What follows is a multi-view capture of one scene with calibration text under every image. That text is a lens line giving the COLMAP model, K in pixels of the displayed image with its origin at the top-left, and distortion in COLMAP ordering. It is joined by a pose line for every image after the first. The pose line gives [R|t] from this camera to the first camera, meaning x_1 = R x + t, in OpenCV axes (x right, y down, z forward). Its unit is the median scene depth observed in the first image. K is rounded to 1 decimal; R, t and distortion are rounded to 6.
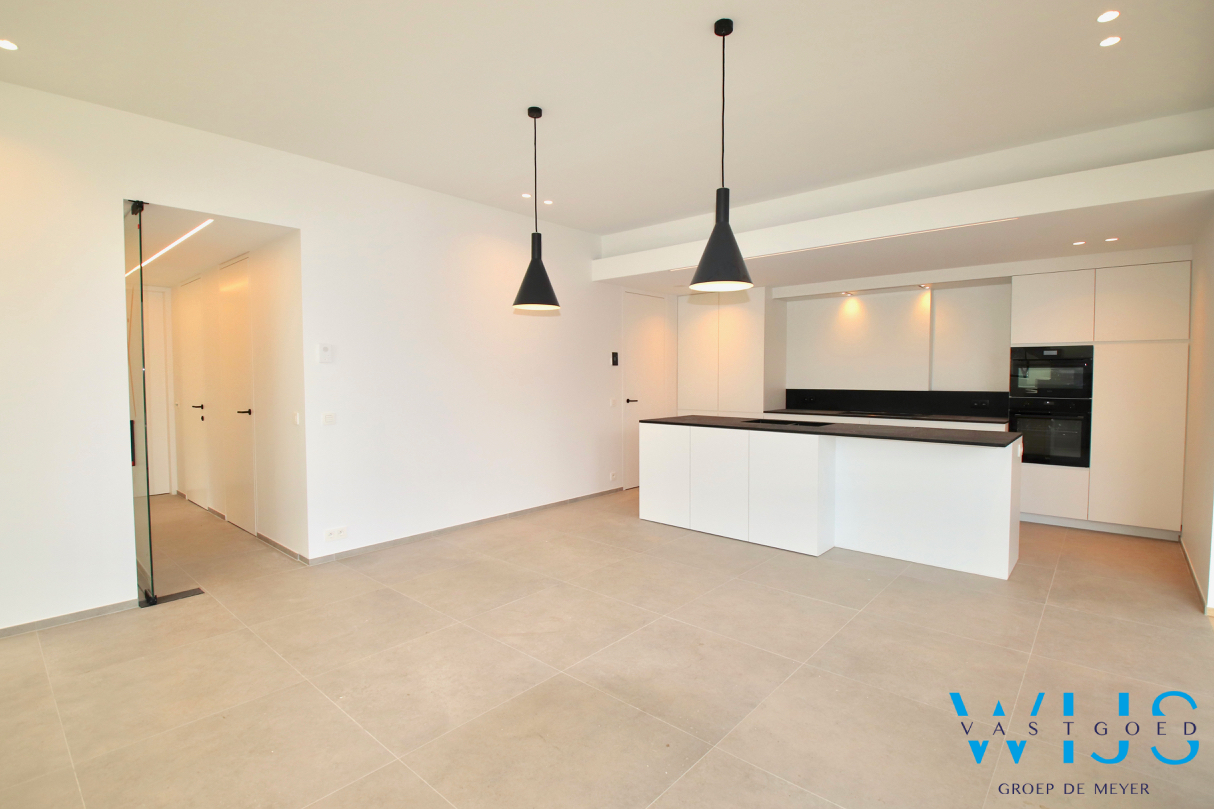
lens RADIAL K [[571.6, 0, 603.2], [0, 571.6, 399.5], [0, 0, 1]] dist [0.023364, -0.025507]
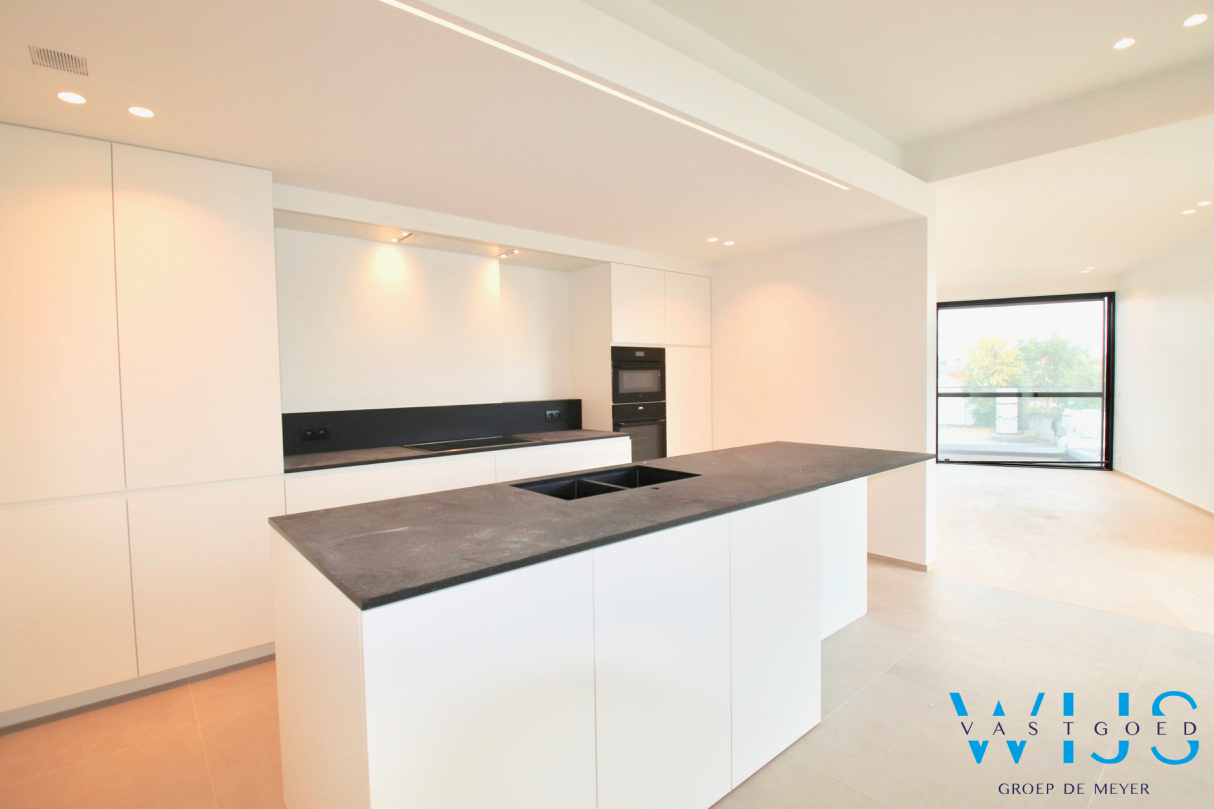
lens RADIAL K [[571.6, 0, 603.2], [0, 571.6, 399.5], [0, 0, 1]] dist [0.023364, -0.025507]
pose [[0.140075, -0.036206, 0.989479, -0.141890], [0.059842, 0.997814, 0.028039, -0.038459], [-0.988331, 0.055285, 0.141936, 0.944794]]
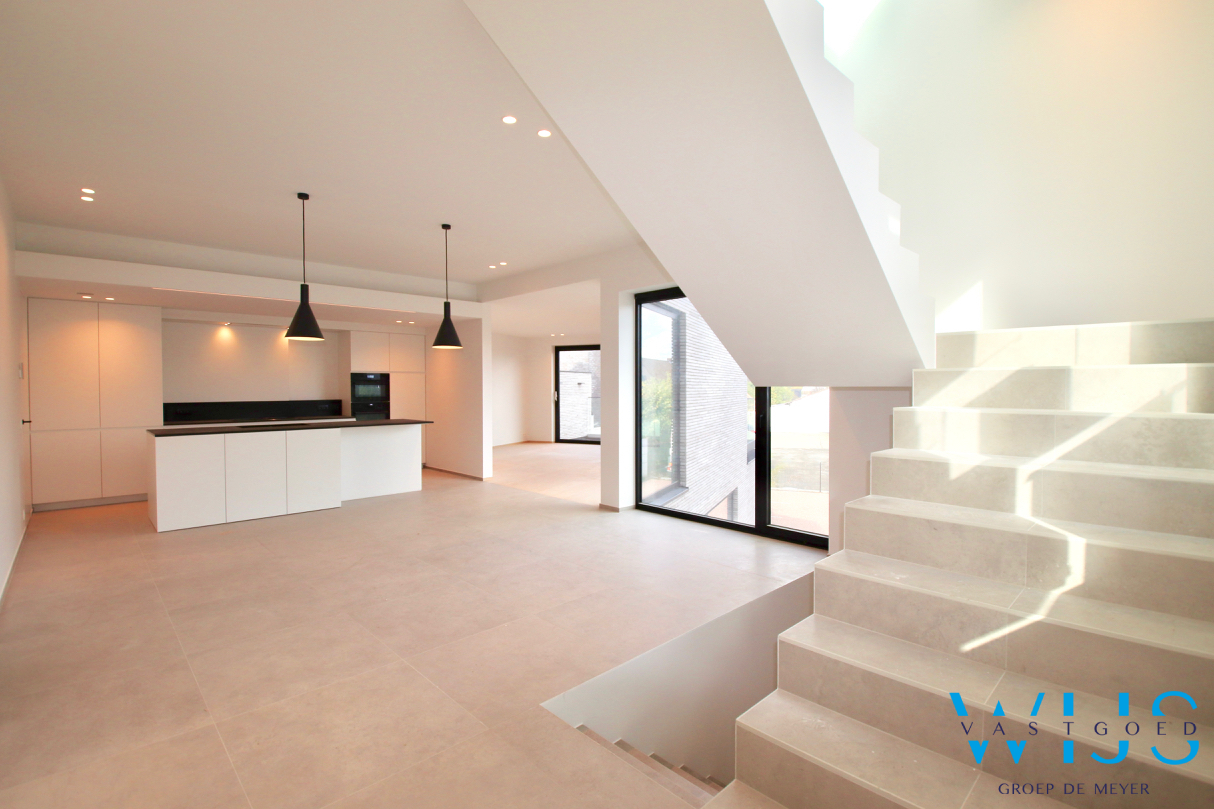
lens RADIAL K [[571.6, 0, 603.2], [0, 571.6, 399.5], [0, 0, 1]] dist [0.023364, -0.025507]
pose [[0.085760, -0.019830, 0.996118, -0.946424], [0.045571, 0.998834, 0.015961, -0.006218], [-0.995273, 0.044026, 0.086563, 0.134042]]
